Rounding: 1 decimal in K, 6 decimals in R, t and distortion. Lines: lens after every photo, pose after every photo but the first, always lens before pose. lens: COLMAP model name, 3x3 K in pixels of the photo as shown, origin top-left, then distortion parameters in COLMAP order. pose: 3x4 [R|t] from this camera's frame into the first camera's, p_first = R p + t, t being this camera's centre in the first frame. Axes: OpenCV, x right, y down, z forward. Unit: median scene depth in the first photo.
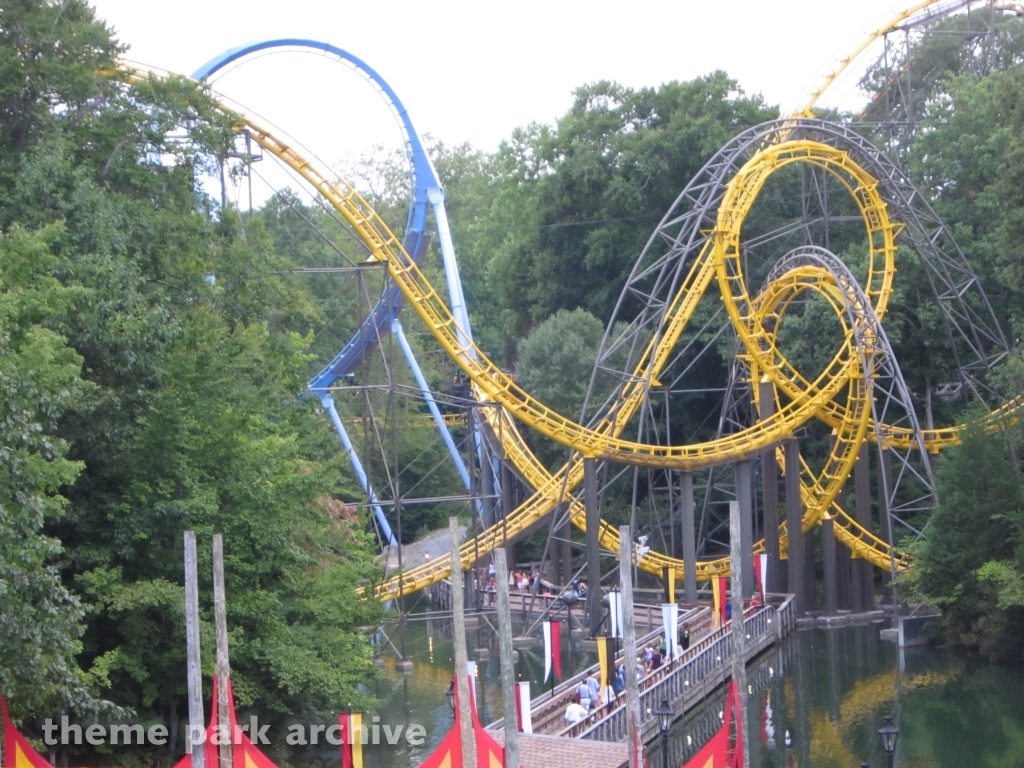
lens RADIAL K [[3179.3, 0, 512.4], [0, 3179.3, 384.6], [0, 0, 1]] dist [-0.204645, 0.000000]
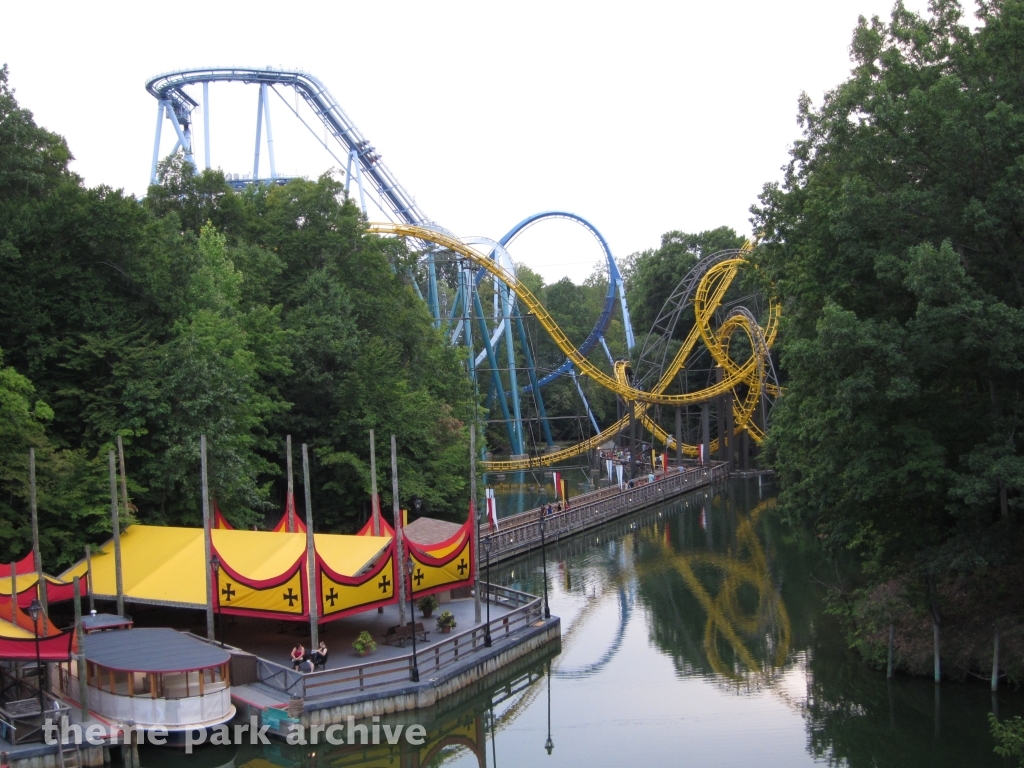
lens RADIAL K [[1438.7, 0, 495.2], [0, 1438.7, 402.9], [0, 0, 1]] dist [-0.157560, 0.000000]
pose [[0.982995, 0.010157, -0.183350, 0.110557], [-0.004843, 0.999556, 0.029405, -0.004383], [0.183567, -0.028017, 0.982608, -0.023777]]
